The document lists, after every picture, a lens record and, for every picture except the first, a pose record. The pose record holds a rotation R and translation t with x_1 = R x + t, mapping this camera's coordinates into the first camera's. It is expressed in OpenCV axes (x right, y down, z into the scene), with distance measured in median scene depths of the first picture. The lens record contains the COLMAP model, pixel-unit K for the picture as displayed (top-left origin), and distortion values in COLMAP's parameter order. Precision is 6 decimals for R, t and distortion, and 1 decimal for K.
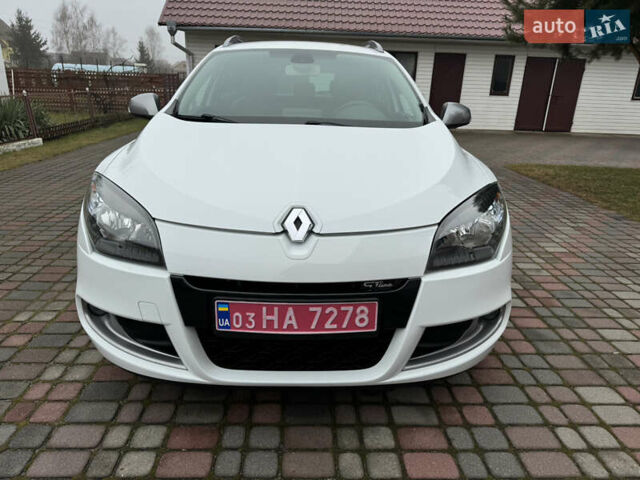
lens RADIAL K [[450.2, 0, 319.6], [0, 450.2, 246.6], [0, 0, 1]] dist [0.022849, -0.025780]
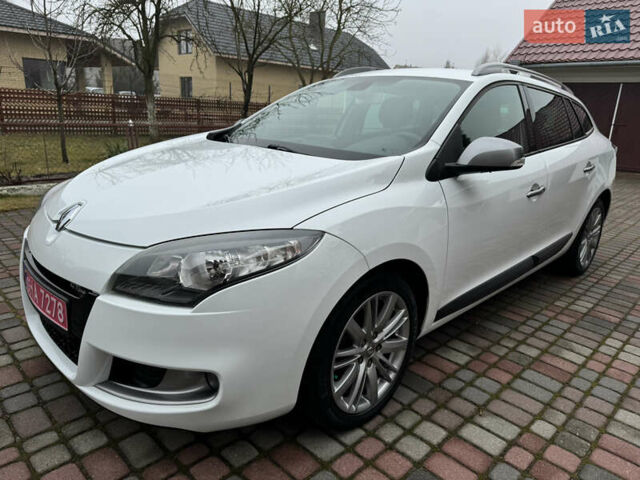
lens RADIAL K [[450.2, 0, 319.6], [0, 450.2, 244.3], [0, 0, 1]] dist [0.022849, -0.025780]
pose [[0.687091, 0.209877, -0.695599, 0.739742], [-0.269430, 0.962712, 0.024337, -0.112146], [0.674769, 0.170694, 0.718018, 0.366989]]
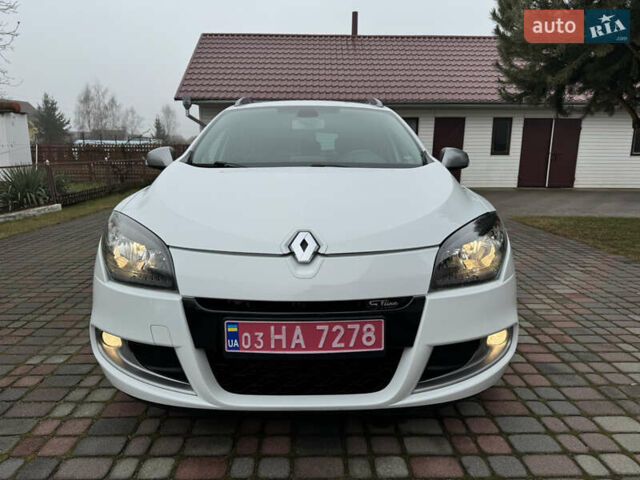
lens RADIAL K [[450.2, 0, 318.4], [0, 450.2, 247.3], [0, 0, 1]] dist [0.022849, -0.025780]
pose [[0.999475, -0.023232, -0.022566, 0.005118], [0.019858, 0.989999, -0.139673, 0.060366], [0.025585, 0.139152, 0.989941, -0.020138]]
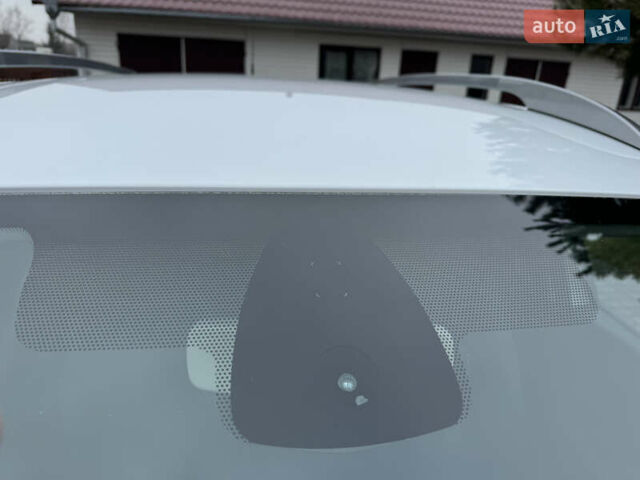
lens RADIAL K [[450.2, 0, 322.1], [0, 450.2, 238.9], [0, 0, 1]] dist [0.022849, -0.025780]
pose [[0.988847, -0.039332, 0.143646, -0.093161], [0.037927, 0.999202, 0.012506, -0.548187], [-0.144023, -0.006919, 0.989550, 1.115924]]
